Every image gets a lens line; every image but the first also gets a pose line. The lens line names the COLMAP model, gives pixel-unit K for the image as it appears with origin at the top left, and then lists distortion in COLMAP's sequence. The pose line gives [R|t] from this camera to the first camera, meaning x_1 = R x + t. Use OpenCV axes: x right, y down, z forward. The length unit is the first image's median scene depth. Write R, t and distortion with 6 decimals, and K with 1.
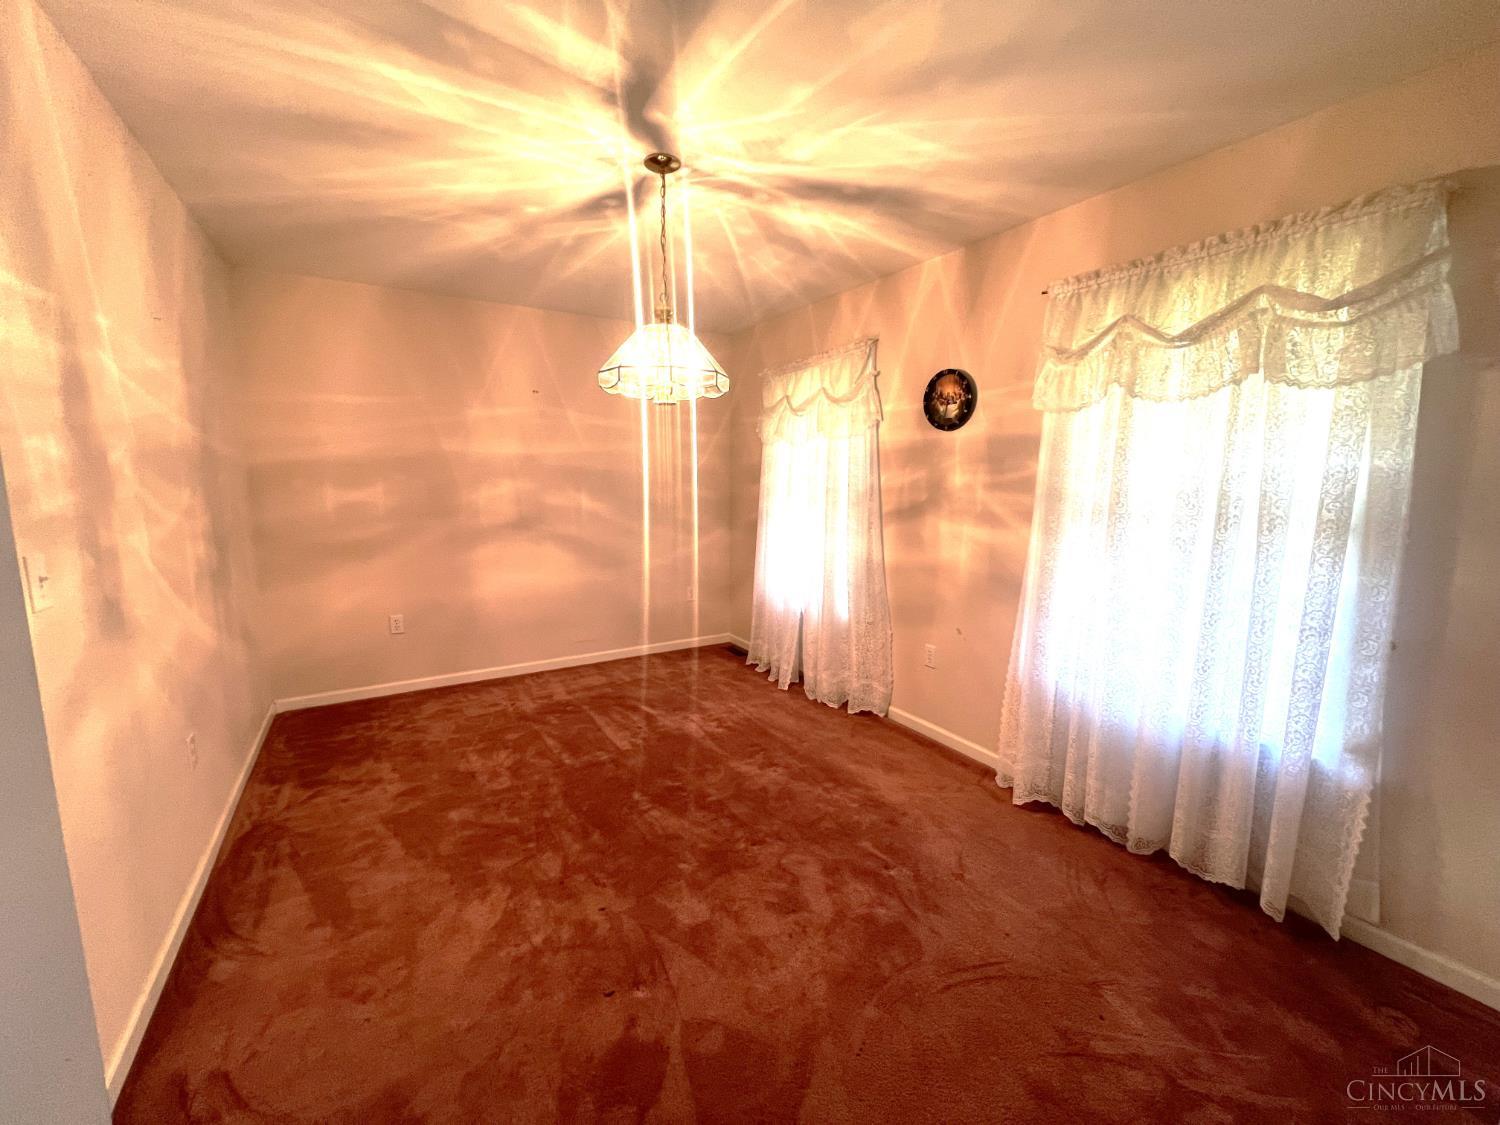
lens RADIAL K [[600.9, 0, 749.2], [0, 600.9, 559.7], [0, 0, 1]] dist [-0.005911, 0.000725]
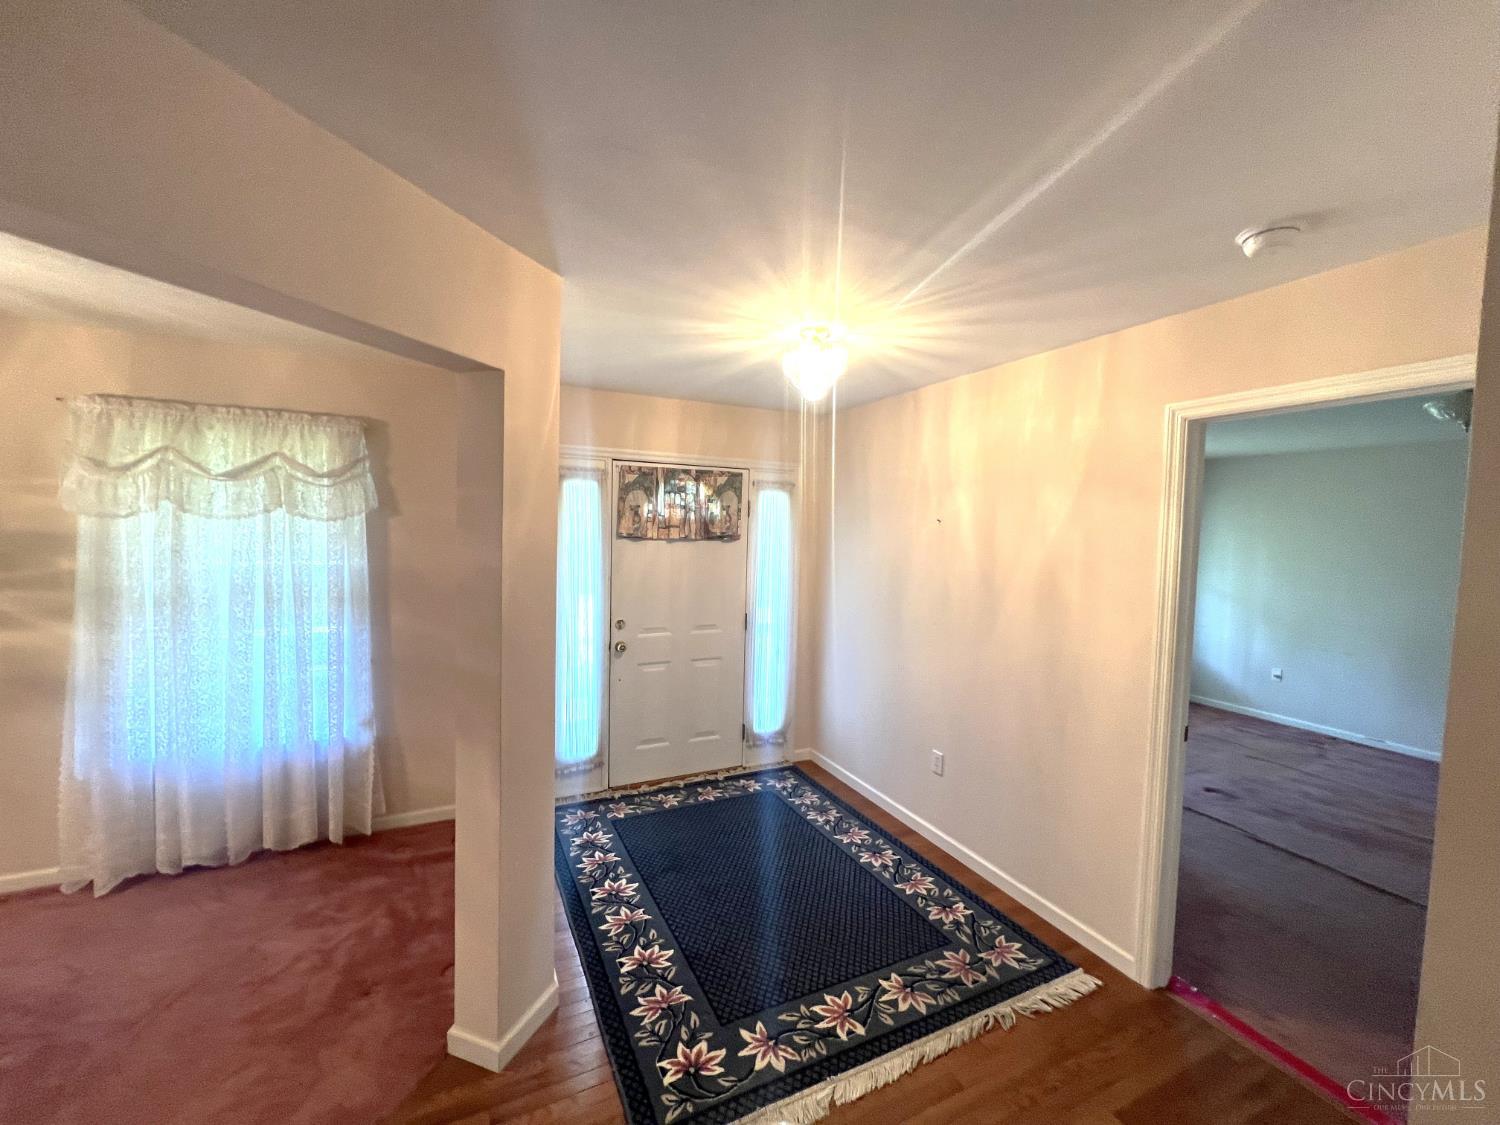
lens RADIAL K [[600.9, 0, 747.3], [0, 600.9, 557.5], [0, 0, 1]] dist [-0.005911, 0.000725]
pose [[0.112279, -0.050833, 0.992376, -0.534093], [0.117336, 0.992382, 0.037558, -0.091438], [-0.986725, 0.112225, 0.117388, -0.346064]]
